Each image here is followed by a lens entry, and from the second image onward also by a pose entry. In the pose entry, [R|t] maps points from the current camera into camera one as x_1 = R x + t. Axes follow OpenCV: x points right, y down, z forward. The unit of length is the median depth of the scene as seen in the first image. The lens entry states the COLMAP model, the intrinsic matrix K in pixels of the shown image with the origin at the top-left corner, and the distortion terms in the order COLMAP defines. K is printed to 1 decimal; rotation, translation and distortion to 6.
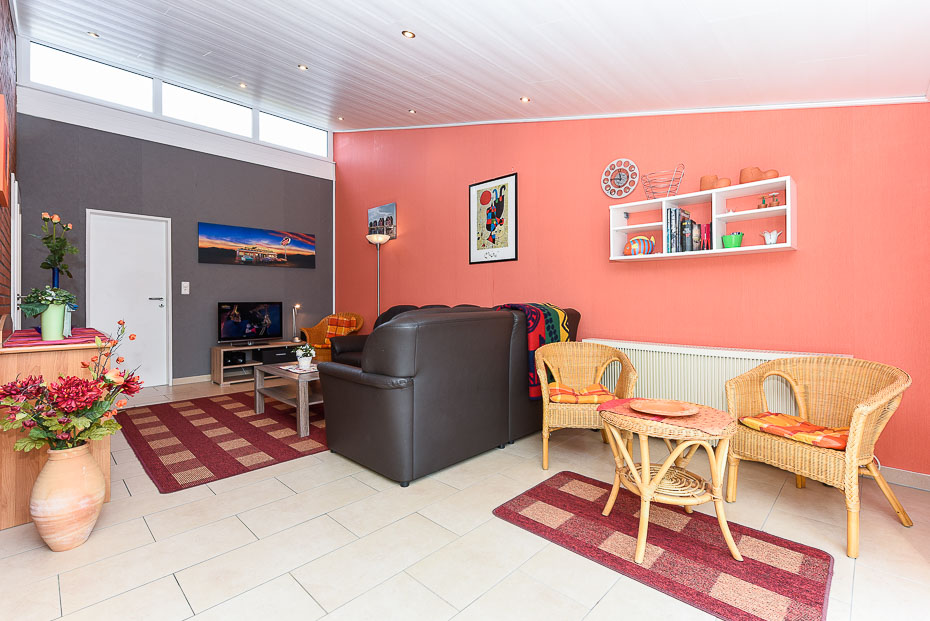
lens RADIAL K [[417.2, 0, 453.6], [0, 417.2, 304.2], [0, 0, 1]] dist [-0.001618, -0.000325]
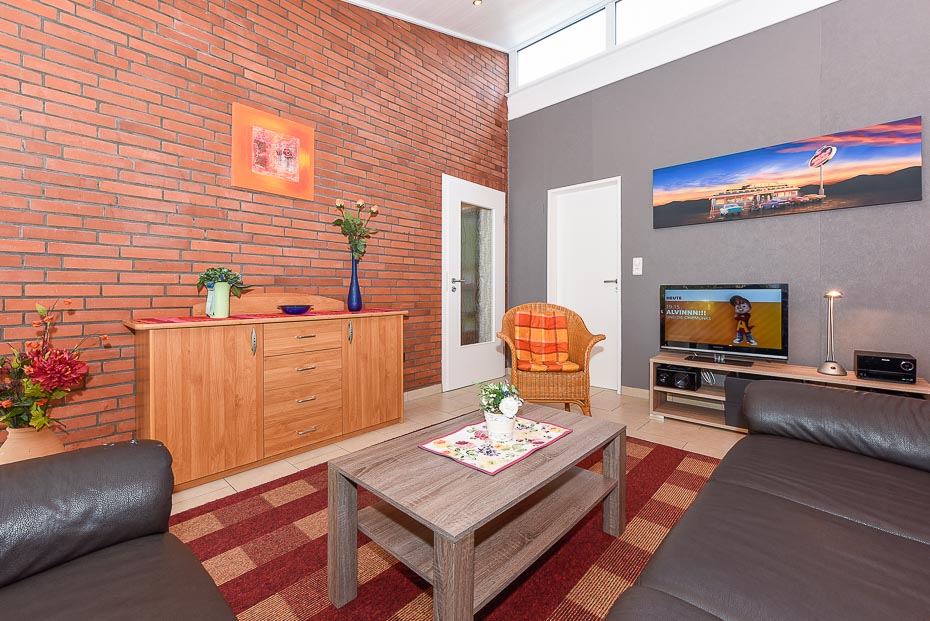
lens RADIAL K [[389.6, 0, 471.0], [0, 389.6, 291.1], [0, 0, 1]] dist [-0.000579, -0.000254]
pose [[0.053942, 0.006173, -0.998525, 0.020166], [-0.005519, 0.999967, 0.005884, 0.002147], [0.998529, 0.005193, 0.053975, 0.633700]]
